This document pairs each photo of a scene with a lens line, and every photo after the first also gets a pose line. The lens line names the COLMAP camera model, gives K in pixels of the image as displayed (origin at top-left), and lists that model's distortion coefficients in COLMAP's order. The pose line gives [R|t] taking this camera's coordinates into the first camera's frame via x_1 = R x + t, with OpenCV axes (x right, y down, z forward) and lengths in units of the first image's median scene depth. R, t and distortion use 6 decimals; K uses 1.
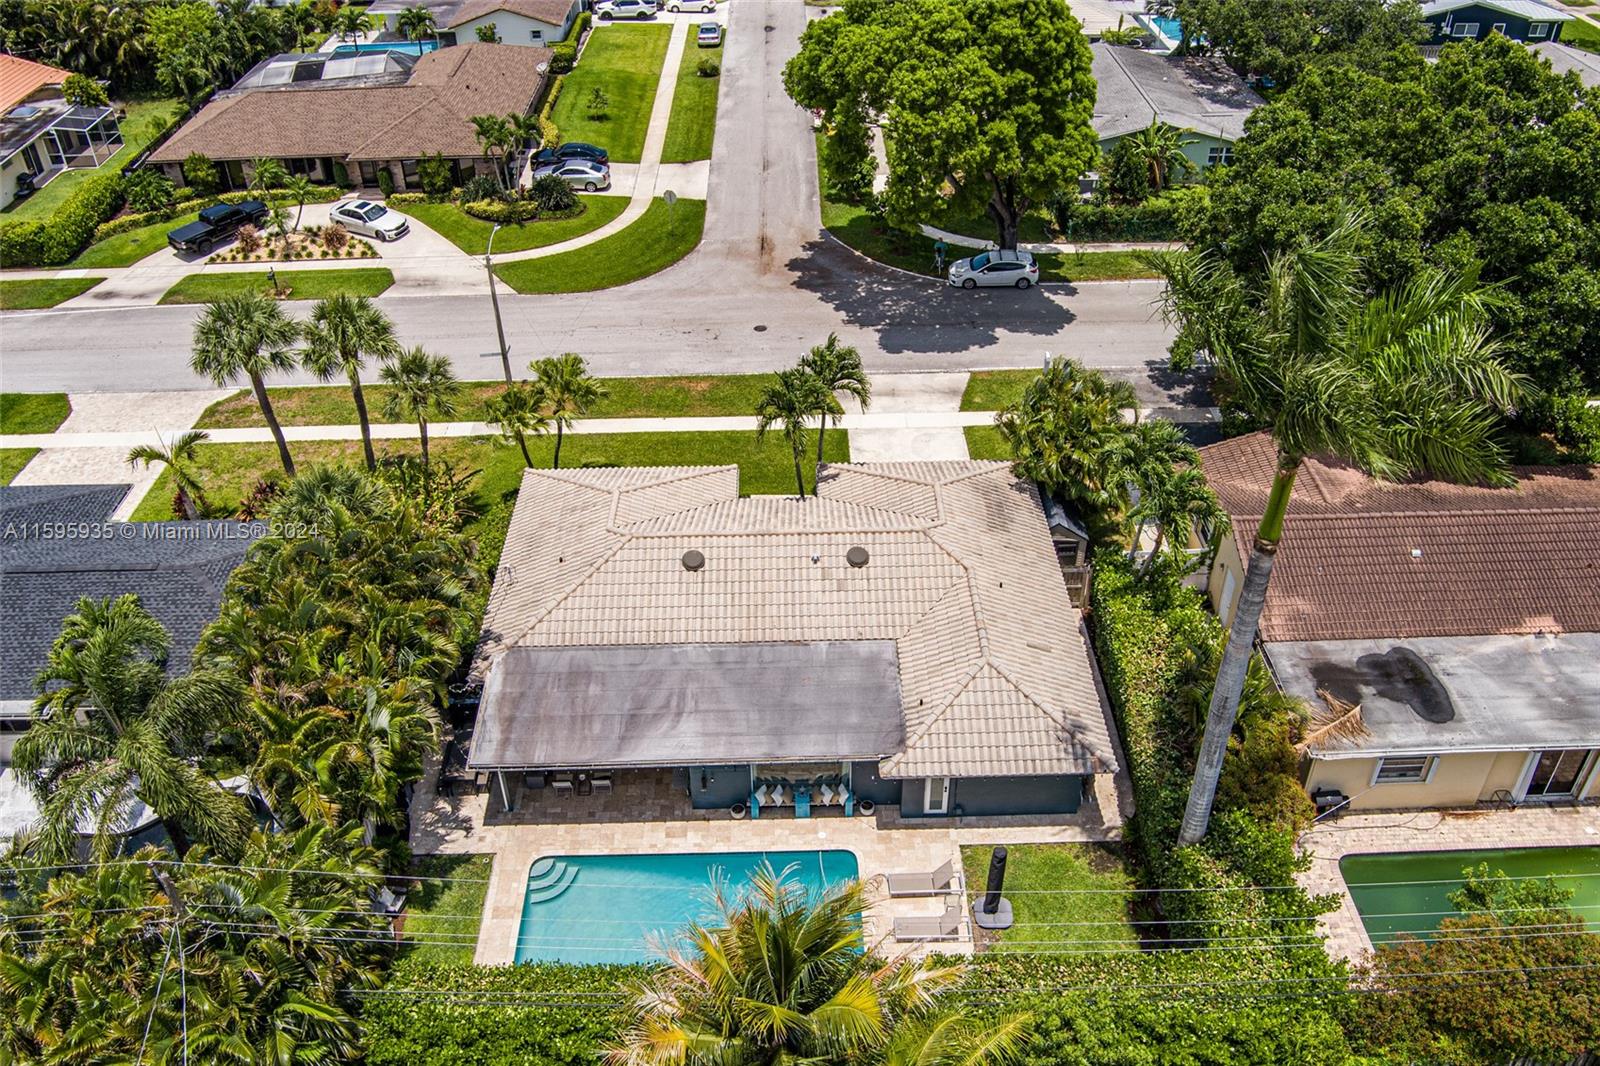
lens RADIAL K [[1296.7, 0, 805.9], [0, 1296.7, 522.1], [0, 0, 1]] dist [-0.066296, 0.004630]
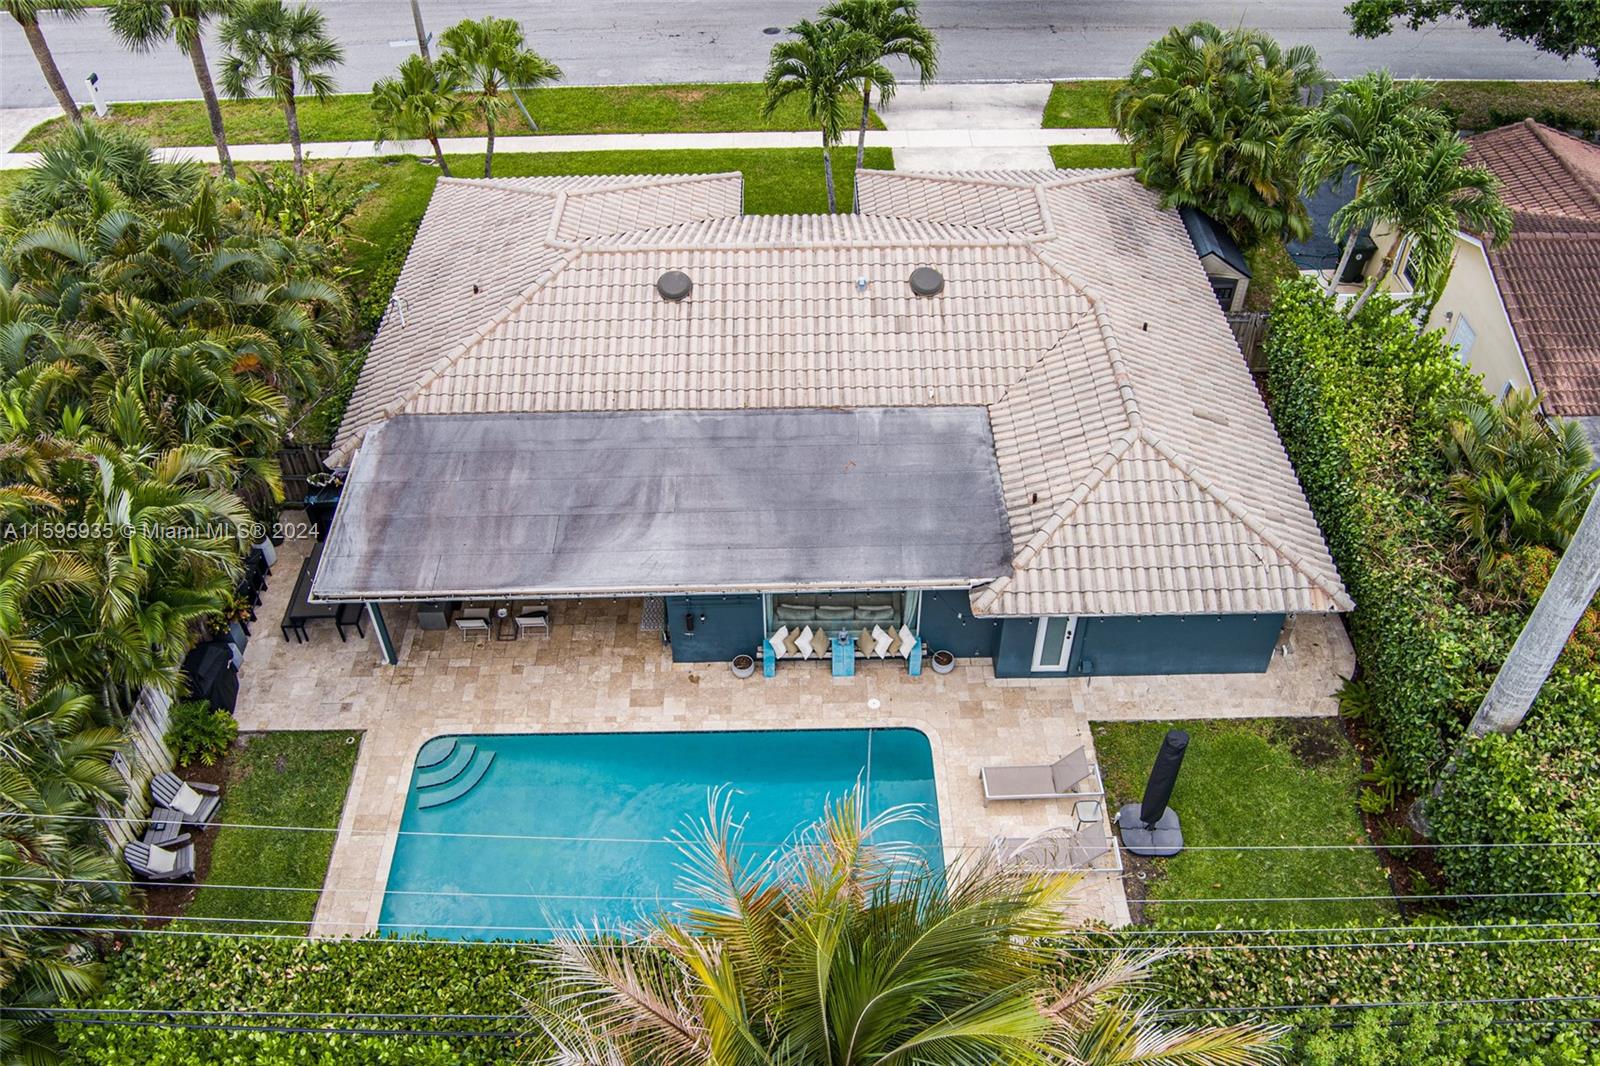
lens RADIAL K [[1296.7, 0, 801.5], [0, 1296.7, 533.2], [0, 0, 1]] dist [-0.066296, 0.004630]
pose [[0.999971, 0.005976, -0.004753, -0.020515], [-0.005302, 0.991360, 0.131059, 0.072285], [0.005495, -0.131030, 0.991363, 0.363844]]
